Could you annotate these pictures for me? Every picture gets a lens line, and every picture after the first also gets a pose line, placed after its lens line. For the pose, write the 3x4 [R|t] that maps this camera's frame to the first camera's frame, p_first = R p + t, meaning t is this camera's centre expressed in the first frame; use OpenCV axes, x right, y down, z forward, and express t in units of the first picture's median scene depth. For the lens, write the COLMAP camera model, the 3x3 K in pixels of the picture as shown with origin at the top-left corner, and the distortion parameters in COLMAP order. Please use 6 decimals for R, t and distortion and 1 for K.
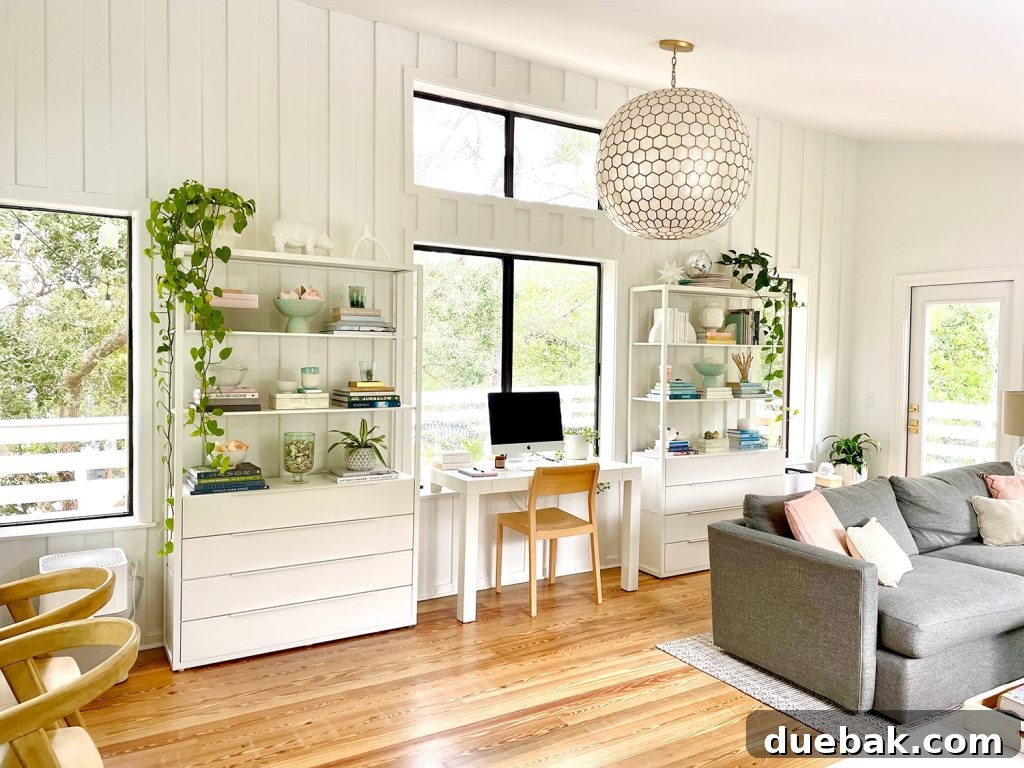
lens RADIAL K [[765.9, 0, 514.2], [0, 765.9, 362.2], [0, 0, 1]] dist [0.099171, -0.128804]
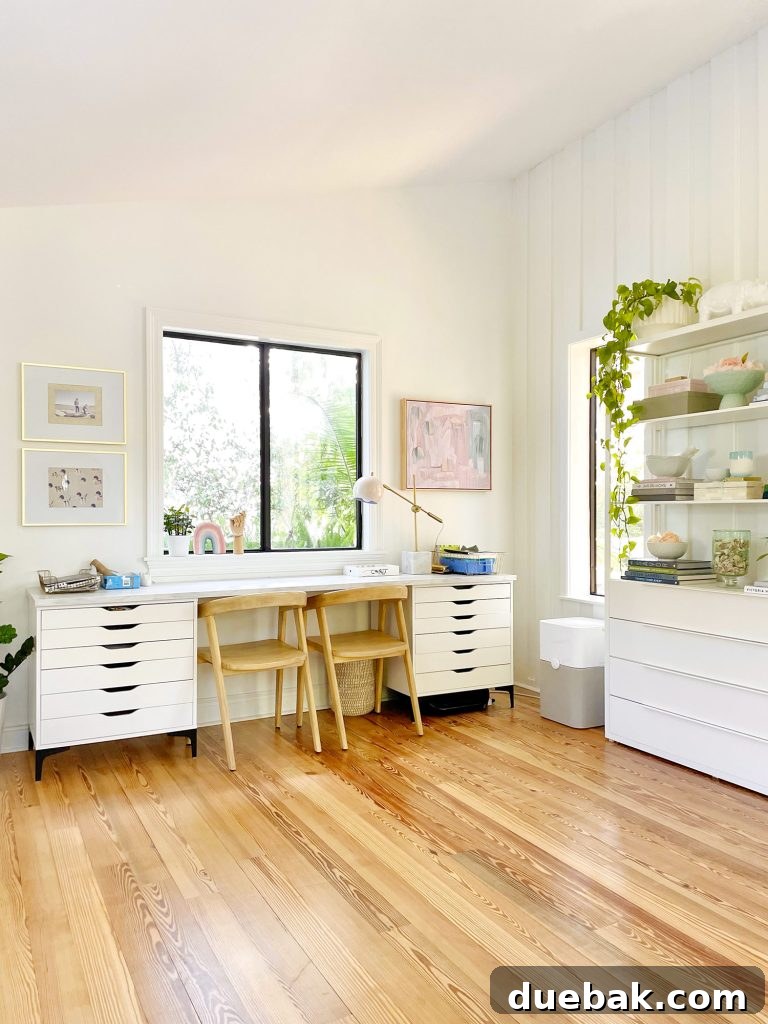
lens RADIAL K [[765.9, 0, 388.2], [0, 765.9, 514.4], [0, 0, 1]] dist [0.099171, -0.128804]
pose [[-0.051259, -0.016329, -0.998552, 0.630141], [-0.018455, 0.999711, -0.015401, 0.100855], [0.998515, 0.017639, -0.051546, 0.708626]]
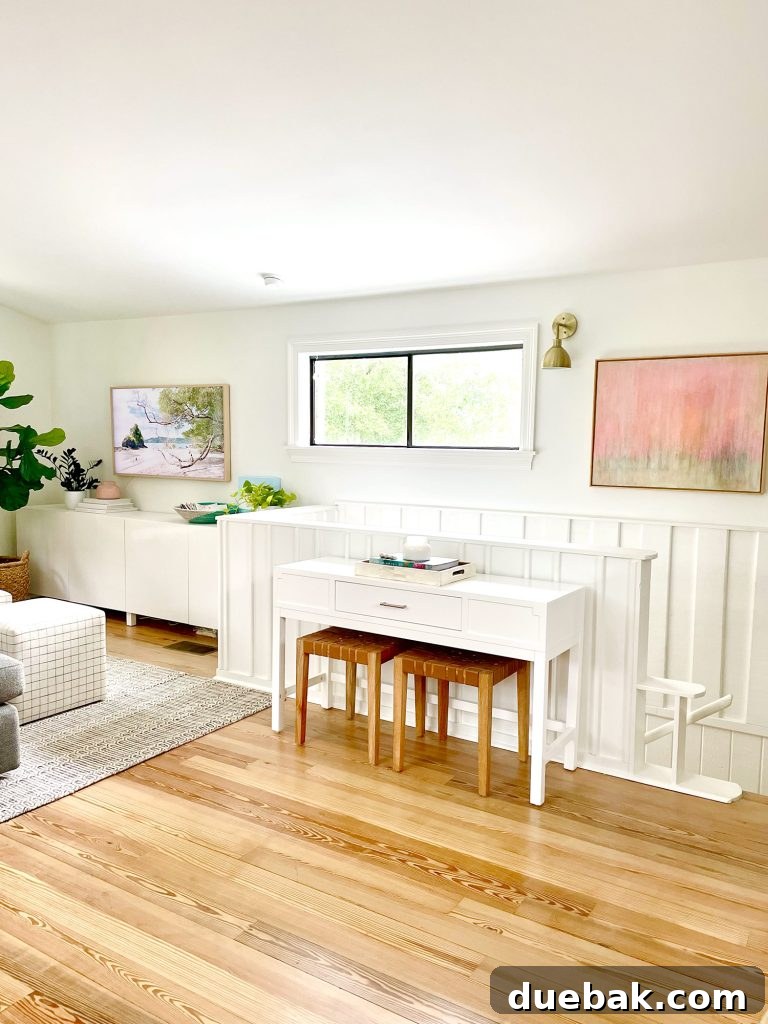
lens RADIAL K [[765.9, 0, 388.2], [0, 765.9, 514.4], [0, 0, 1]] dist [0.099171, -0.128804]
pose [[-0.454102, -0.113735, 0.883660, -0.452342], [-0.003856, 0.992060, 0.125706, 0.019522], [-0.890941, 0.053676, -0.450935, 0.837587]]
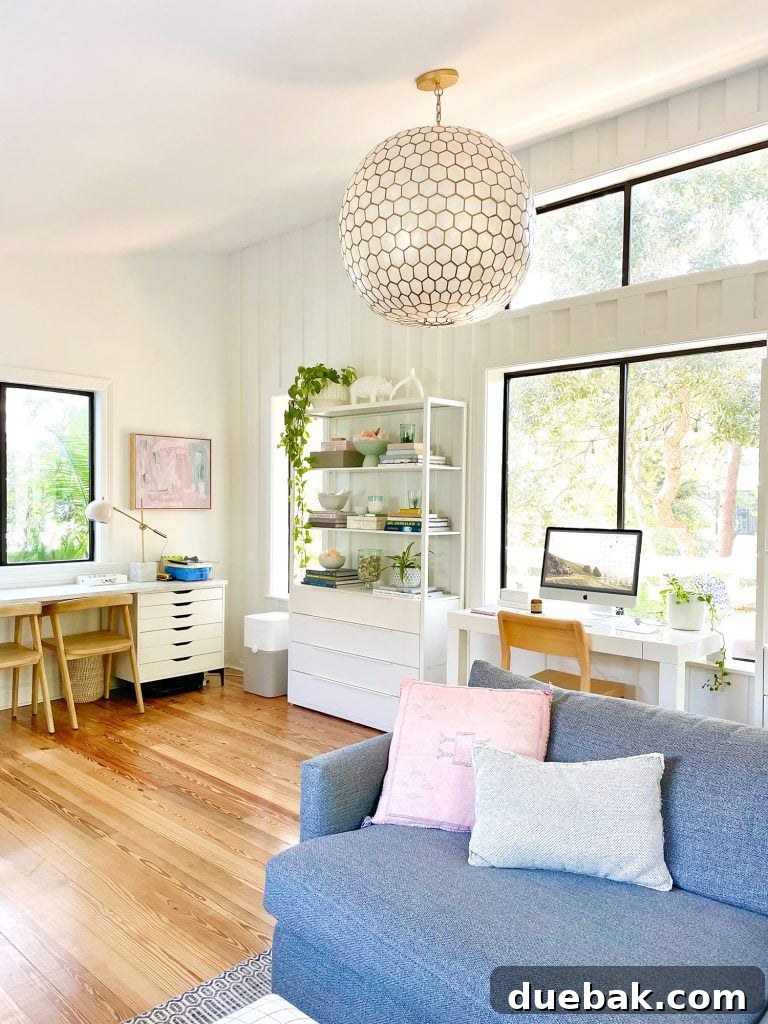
lens RADIAL K [[765.9, 0, 388.2], [0, 765.9, 514.4], [0, 0, 1]] dist [0.099171, -0.128804]
pose [[0.260971, 0.005311, -0.965332, 0.950707], [-0.023066, 0.999734, -0.000735, 0.038853], [0.965071, 0.022458, 0.261024, 0.755357]]
